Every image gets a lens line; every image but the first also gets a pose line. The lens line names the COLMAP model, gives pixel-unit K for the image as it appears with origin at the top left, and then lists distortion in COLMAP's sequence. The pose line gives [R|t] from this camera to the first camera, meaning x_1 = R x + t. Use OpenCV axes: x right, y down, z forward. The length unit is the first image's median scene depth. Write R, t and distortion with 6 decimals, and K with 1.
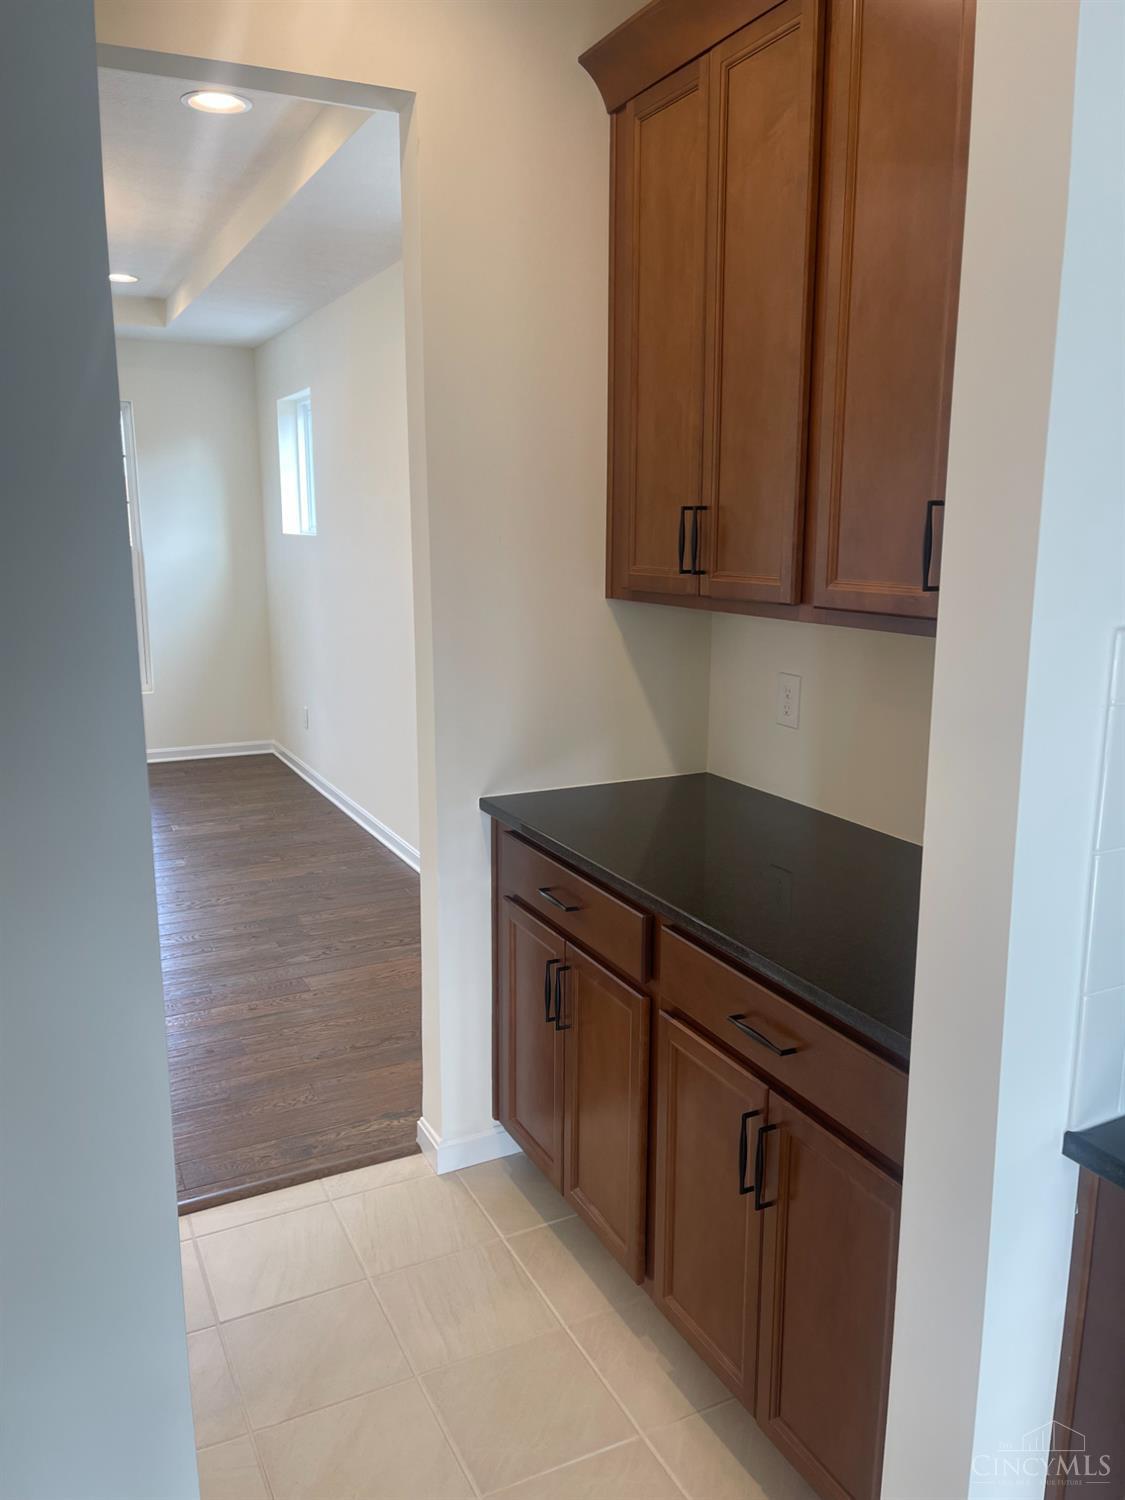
lens RADIAL K [[1144.5, 0, 562.5], [0, 1144.5, 750.0], [0, 0, 1]] dist [0.062906, -0.004958]
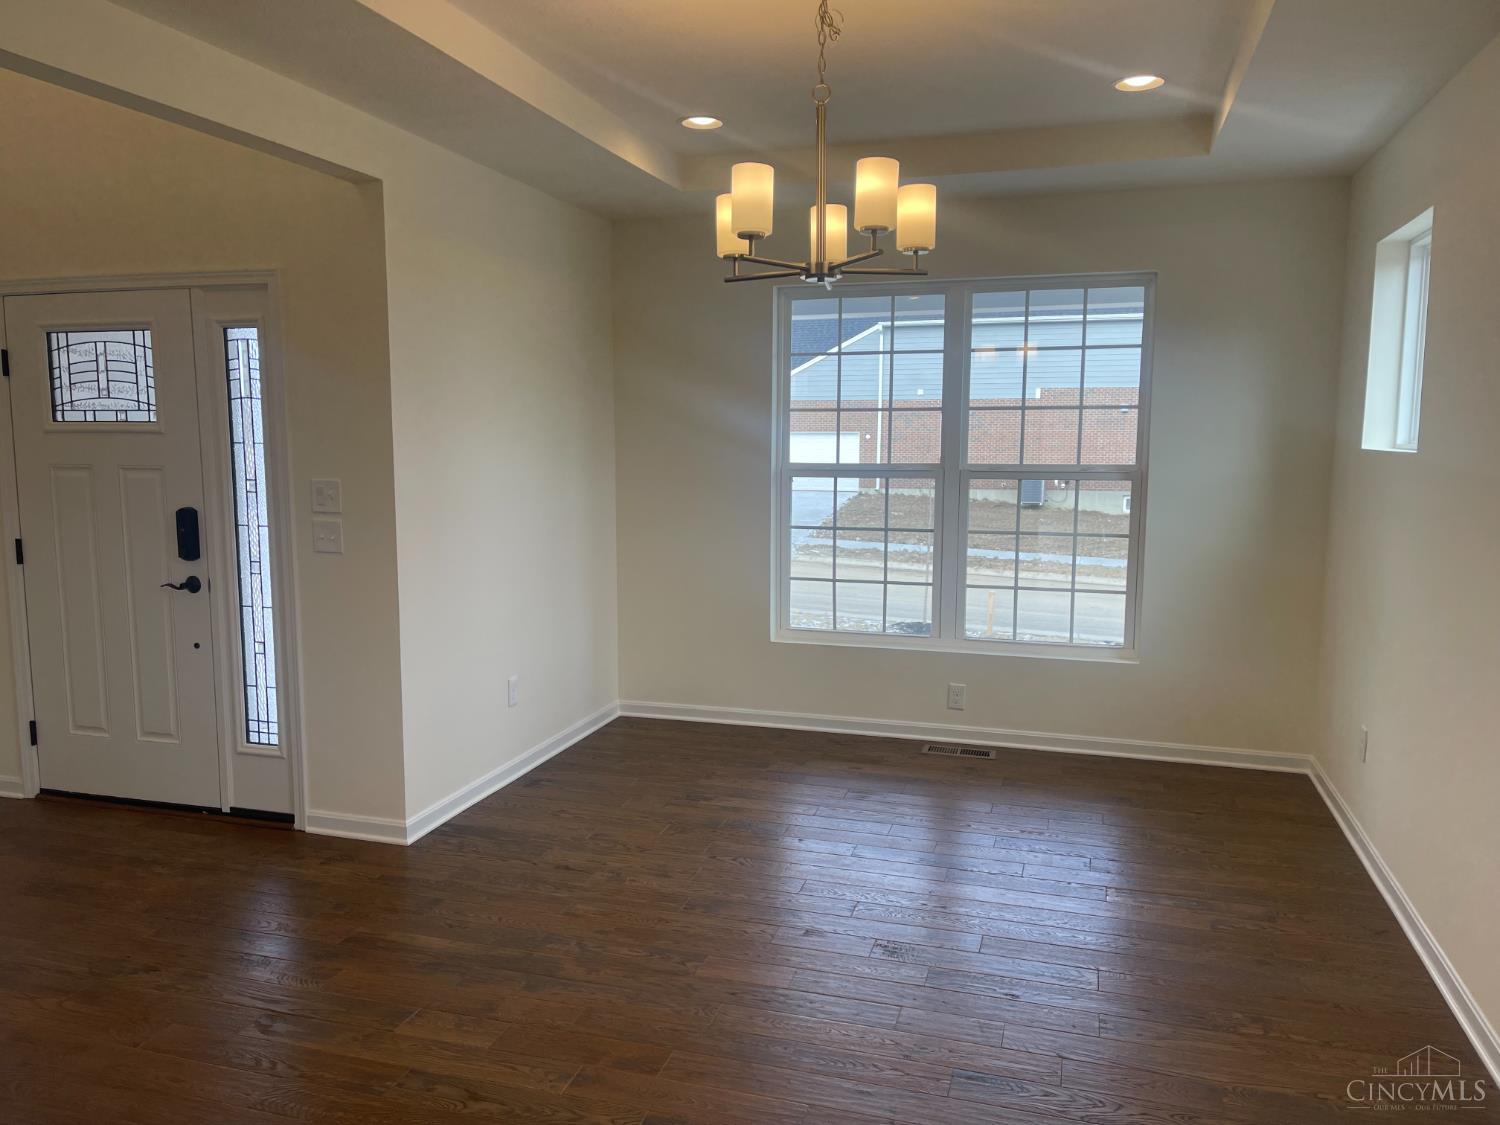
lens RADIAL K [[1144.5, 0, 750.0], [0, 1144.5, 562.5], [0, 0, 1]] dist [0.062906, -0.004958]
pose [[0.731714, 0.079849, -0.676919, -0.049359], [-0.130337, 0.991180, -0.023968, -0.068174], [0.669035, 0.105766, 0.735667, 0.314888]]
